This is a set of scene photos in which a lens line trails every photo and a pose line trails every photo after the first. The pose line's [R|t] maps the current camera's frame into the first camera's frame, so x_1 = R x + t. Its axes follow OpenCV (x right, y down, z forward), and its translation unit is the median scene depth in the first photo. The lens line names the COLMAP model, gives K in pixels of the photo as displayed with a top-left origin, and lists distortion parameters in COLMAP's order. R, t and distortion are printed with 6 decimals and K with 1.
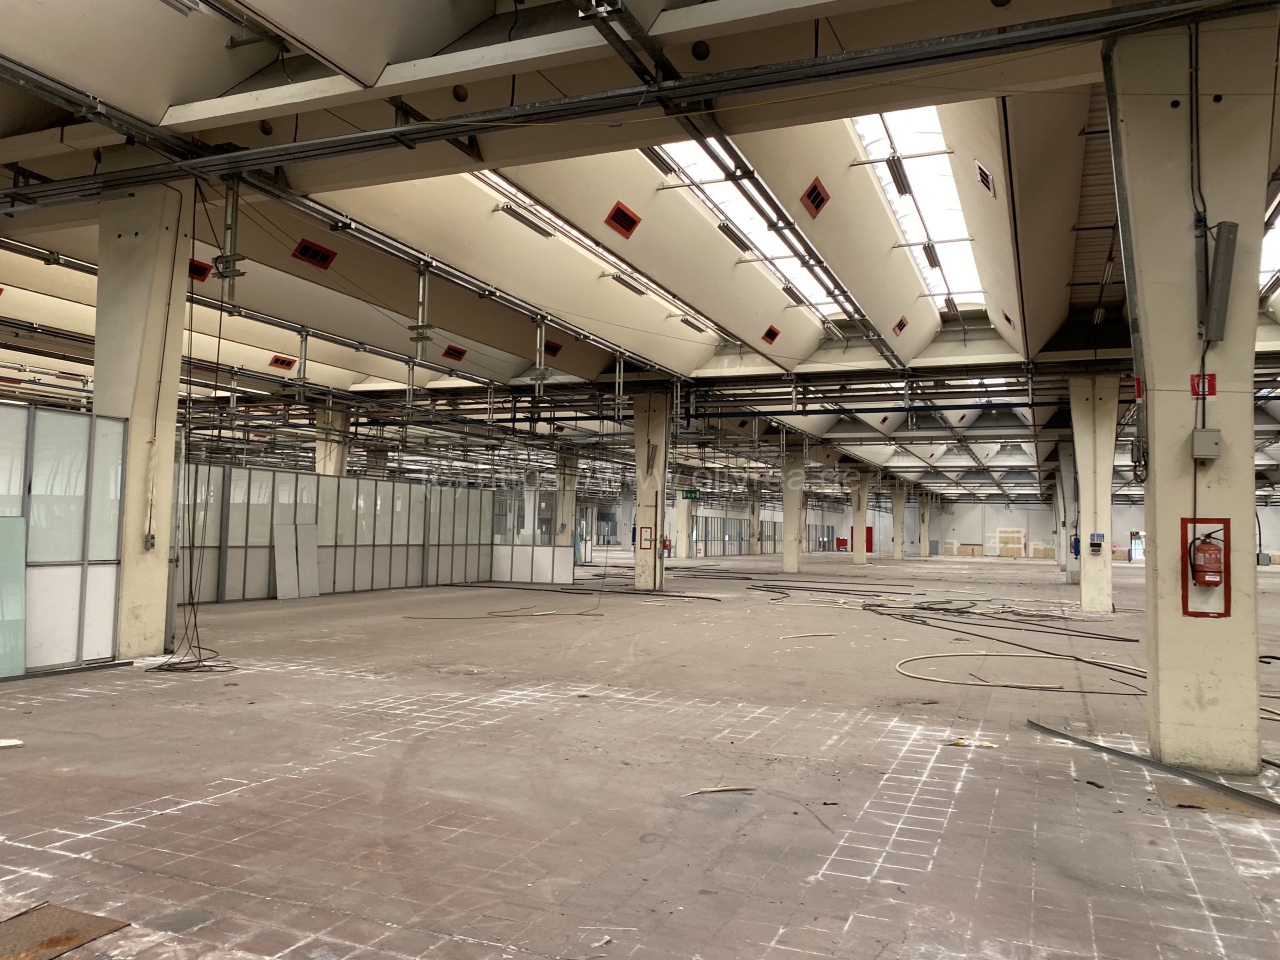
lens RADIAL K [[996.4, 0, 637.1], [0, 996.4, 460.6], [0, 0, 1]] dist [0.029674, -0.018766]
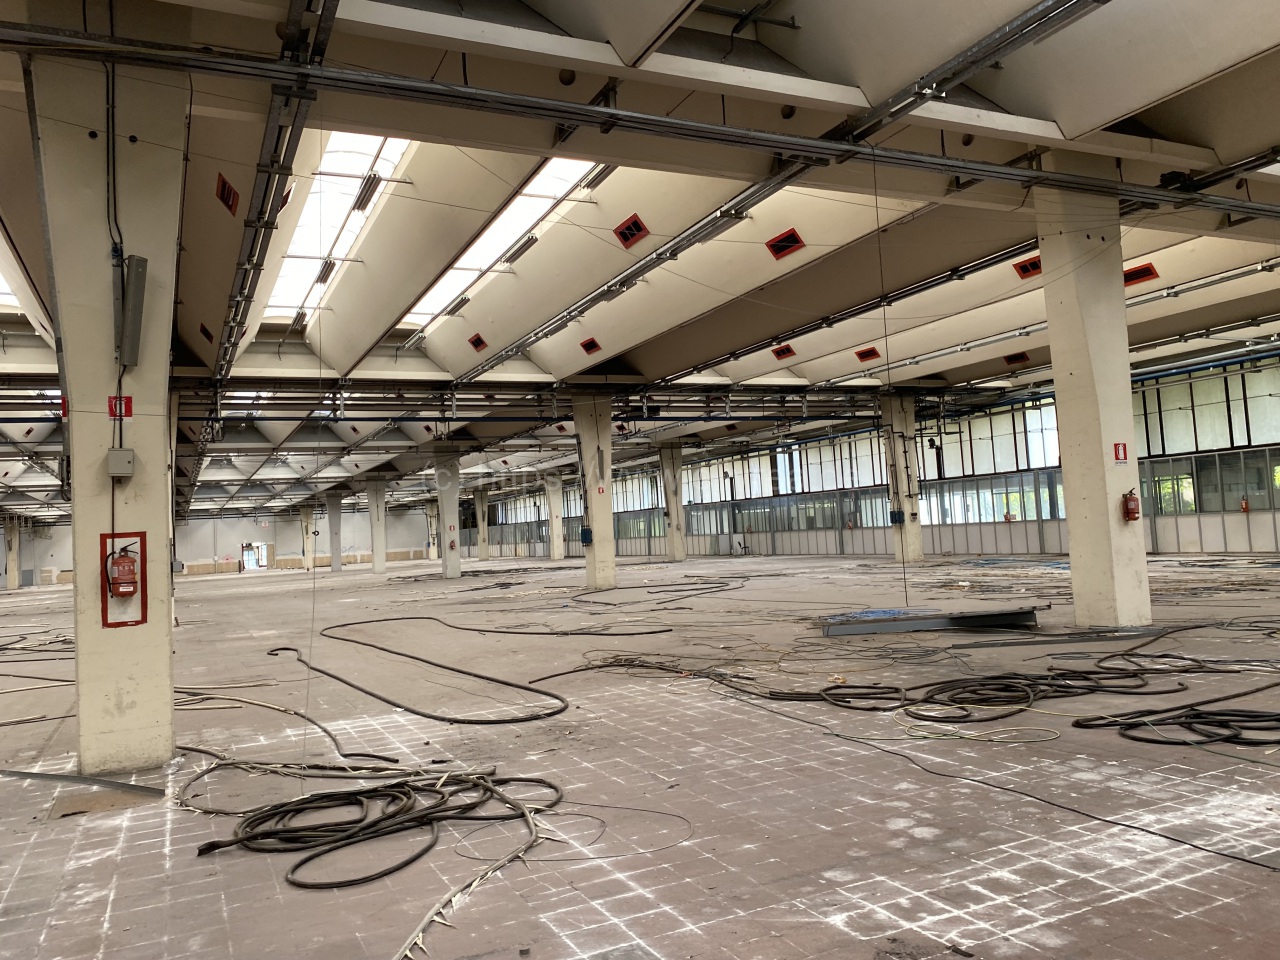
lens RADIAL K [[996.4, 0, 649.9], [0, 996.4, 460.6], [0, 0, 1]] dist [0.029674, -0.018766]
pose [[0.671721, -0.009503, 0.740743, 0.067171], [0.020574, 0.999771, -0.005831, -0.000386], [-0.740518, 0.019157, 0.671763, -0.052001]]
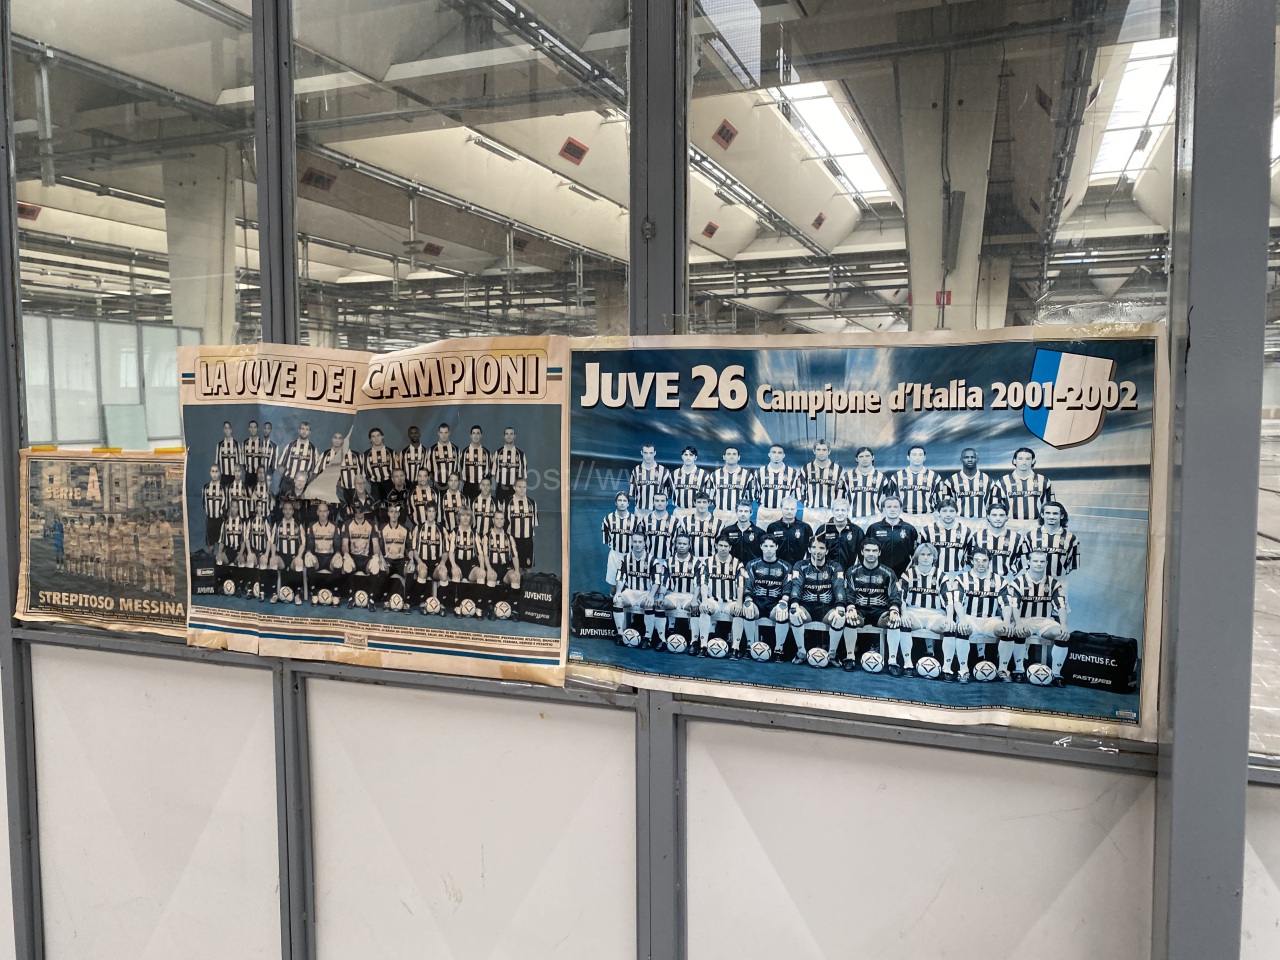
lens RADIAL K [[996.4, 0, 638.8], [0, 996.4, 477.1], [0, 0, 1]] dist [0.029674, -0.018766]
pose [[0.999284, -0.028241, 0.025192, 0.020097], [0.024349, 0.989380, 0.143298, -0.015078], [-0.028971, -0.142581, 0.989359, -0.238965]]
